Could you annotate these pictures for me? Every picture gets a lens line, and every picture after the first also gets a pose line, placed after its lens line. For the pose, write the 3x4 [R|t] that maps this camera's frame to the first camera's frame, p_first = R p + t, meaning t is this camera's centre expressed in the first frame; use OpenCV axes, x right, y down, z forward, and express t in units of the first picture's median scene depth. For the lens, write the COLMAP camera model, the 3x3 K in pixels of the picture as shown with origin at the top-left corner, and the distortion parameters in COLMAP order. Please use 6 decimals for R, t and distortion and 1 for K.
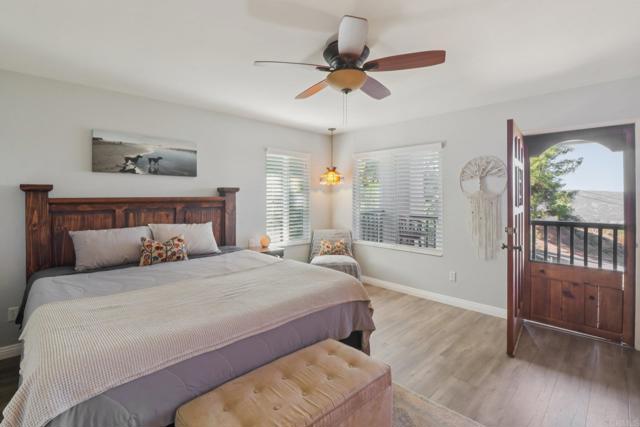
lens RADIAL K [[297.8, 0, 317.0], [0, 297.8, 206.3], [0, 0, 1]] dist [-0.001364, -0.012738]
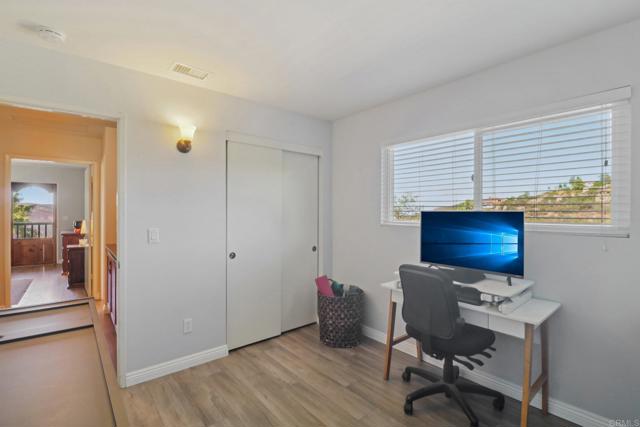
lens RADIAL K [[297.8, 0, 317.0], [0, 297.8, 206.3], [0, 0, 1]] dist [-0.001364, -0.012738]
pose [[0.081629, 0.026053, 0.996322, -0.409453], [0.021562, 0.999378, -0.027900, 0.017520], [-0.996429, 0.023760, 0.081017, -0.460482]]
